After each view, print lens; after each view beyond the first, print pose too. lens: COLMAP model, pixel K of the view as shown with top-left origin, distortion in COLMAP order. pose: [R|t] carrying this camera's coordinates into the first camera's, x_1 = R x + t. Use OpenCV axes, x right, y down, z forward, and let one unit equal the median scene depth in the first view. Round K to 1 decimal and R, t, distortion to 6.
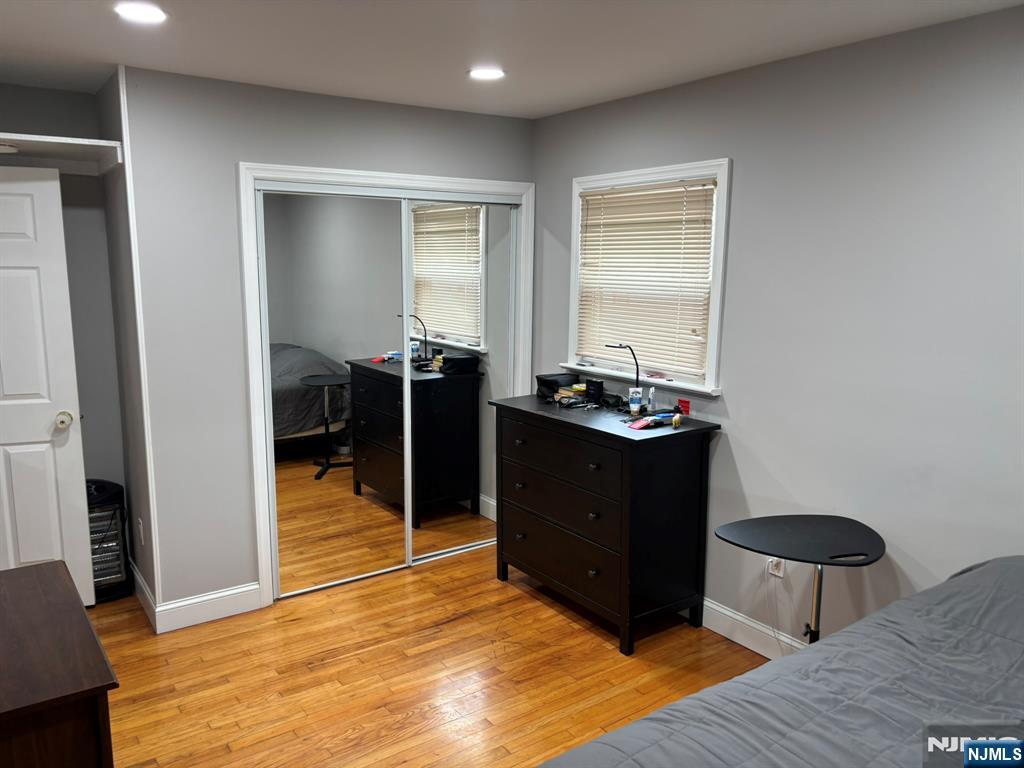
lens RADIAL K [[762.7, 0, 512.3], [0, 762.7, 390.5], [0, 0, 1]] dist [0.009695, 0.000278]
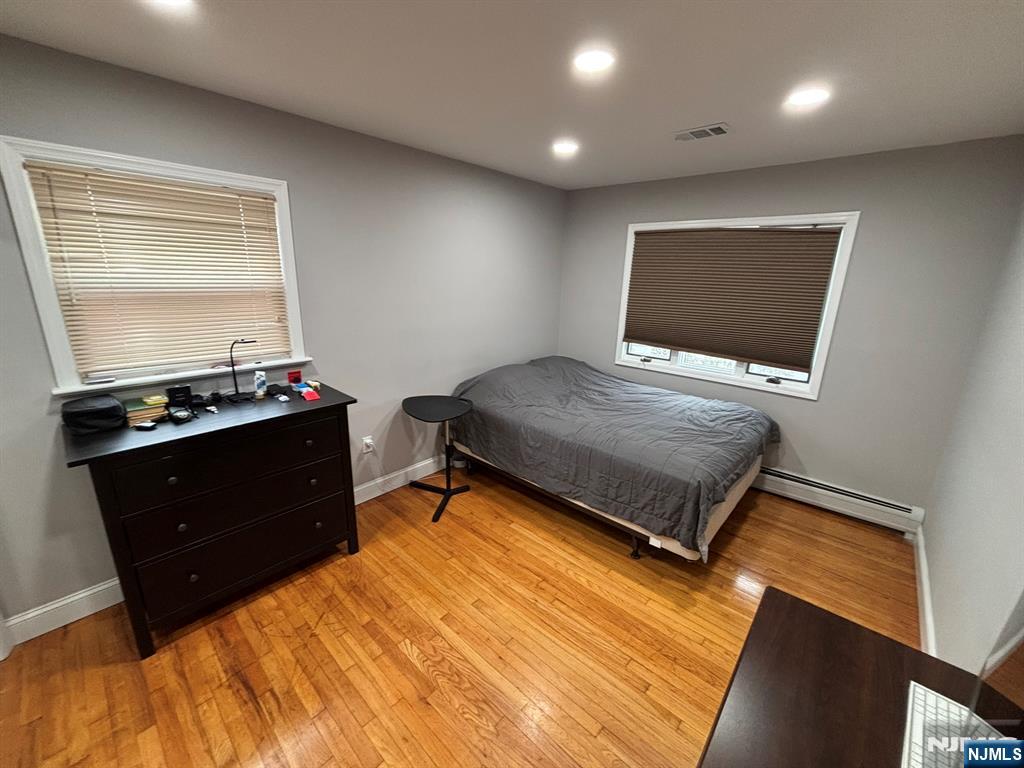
lens RADIAL K [[412.8, 0, 512.0], [0, 412.8, 384.0], [0, 0, 1]] dist [-0.000244, -0.000165]
pose [[-0.207636, -0.269039, 0.940481, -0.432573], [0.132338, 0.944870, 0.299512, -0.108712], [-0.969213, 0.186651, -0.160585, 0.630893]]
